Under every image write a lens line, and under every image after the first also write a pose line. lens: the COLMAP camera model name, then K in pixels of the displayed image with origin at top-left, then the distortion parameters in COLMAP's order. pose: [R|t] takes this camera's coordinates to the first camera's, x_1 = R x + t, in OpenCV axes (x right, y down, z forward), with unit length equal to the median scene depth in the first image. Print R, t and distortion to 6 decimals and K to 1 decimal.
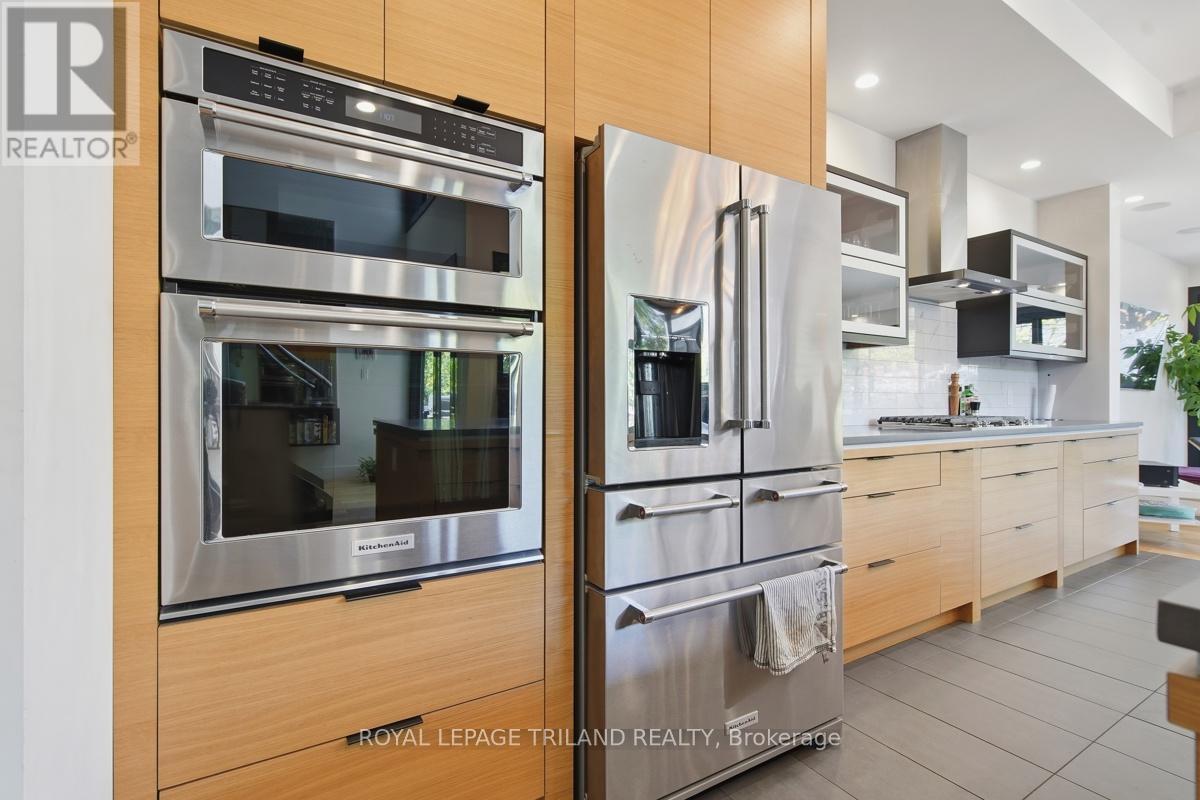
lens RADIAL K [[553.8, 0, 597.0], [0, 553.8, 396.1], [0, 0, 1]] dist [-0.000692, 0.000351]
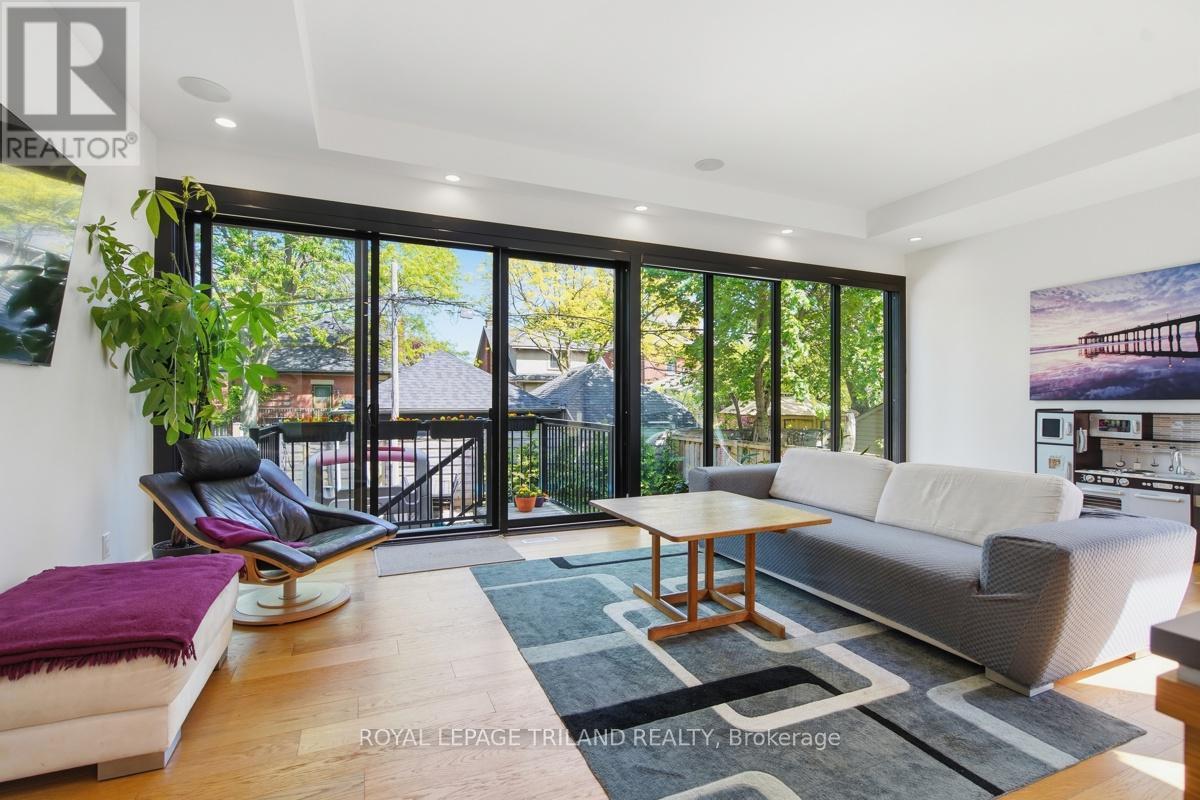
lens RADIAL K [[553.8, 0, 597.0], [0, 553.8, 396.1], [0, 0, 1]] dist [-0.000692, 0.000351]
pose [[0.145355, 0.003950, 0.989372, 0.654051], [-0.003330, 0.999988, -0.003504, 0.011012], [-0.989374, -0.002785, 0.145366, 0.545438]]
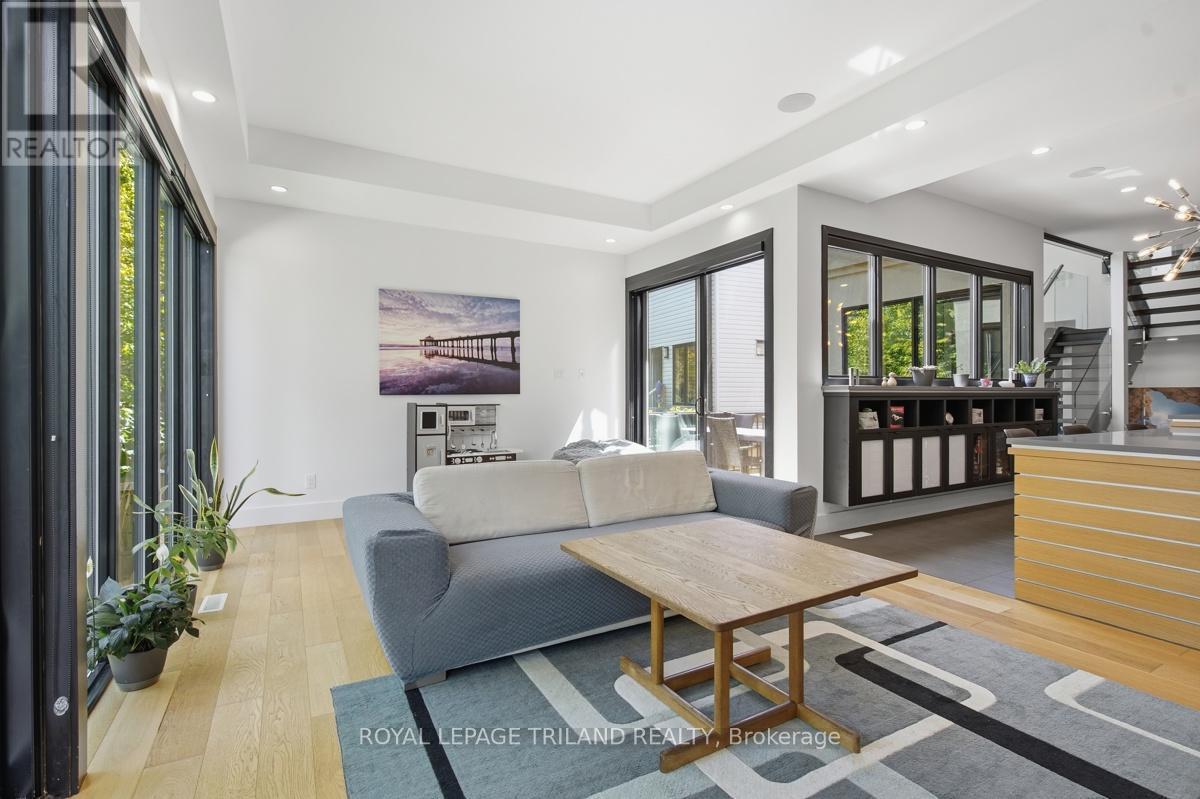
lens RADIAL K [[553.8, 0, 597.0], [0, 553.8, 395.6], [0, 0, 1]] dist [-0.000692, 0.000351]
pose [[-0.999152, -0.003336, 0.041047, 1.418005], [-0.003267, 0.999993, 0.001751, 0.010256], [-0.041053, 0.001615, -0.999156, 0.981546]]
